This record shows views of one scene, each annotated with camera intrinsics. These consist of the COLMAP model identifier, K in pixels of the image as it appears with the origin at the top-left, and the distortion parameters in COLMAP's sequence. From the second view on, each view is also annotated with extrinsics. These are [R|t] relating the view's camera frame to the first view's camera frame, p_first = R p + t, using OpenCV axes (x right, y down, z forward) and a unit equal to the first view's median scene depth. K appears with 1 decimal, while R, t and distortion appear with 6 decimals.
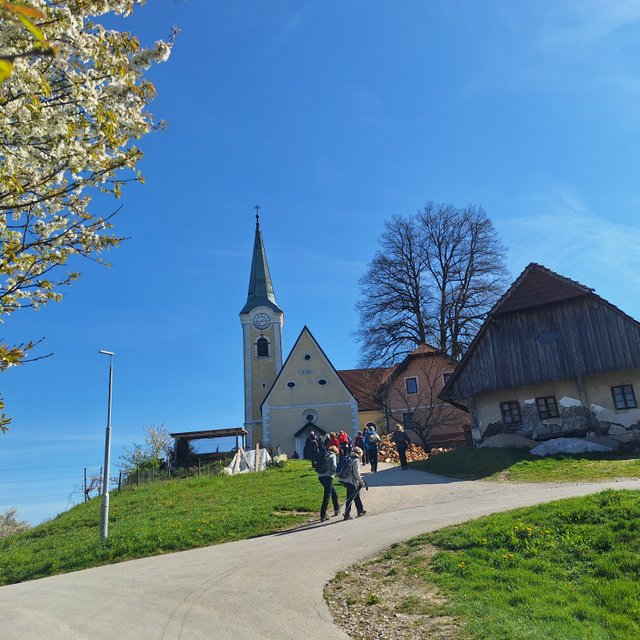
lens RADIAL K [[596.2, 0, 320.0], [0, 596.2, 320.0], [0, 0, 1]] dist [0.115383, -0.182654]
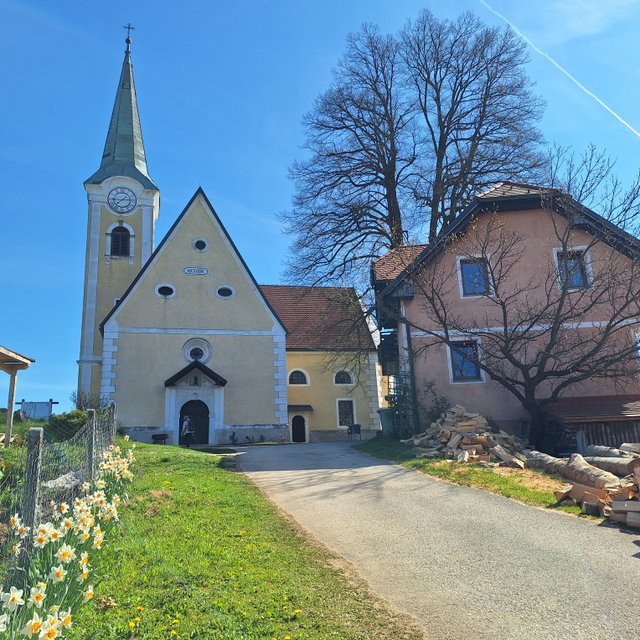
lens RADIAL K [[596.2, 0, 320.0], [0, 596.2, 320.0], [0, 0, 1]] dist [0.115383, -0.182654]
pose [[0.975027, 0.080842, 0.206851, -0.020397], [-0.095250, 0.993604, 0.060654, 0.079984], [-0.200624, -0.078842, 0.976491, 0.401002]]
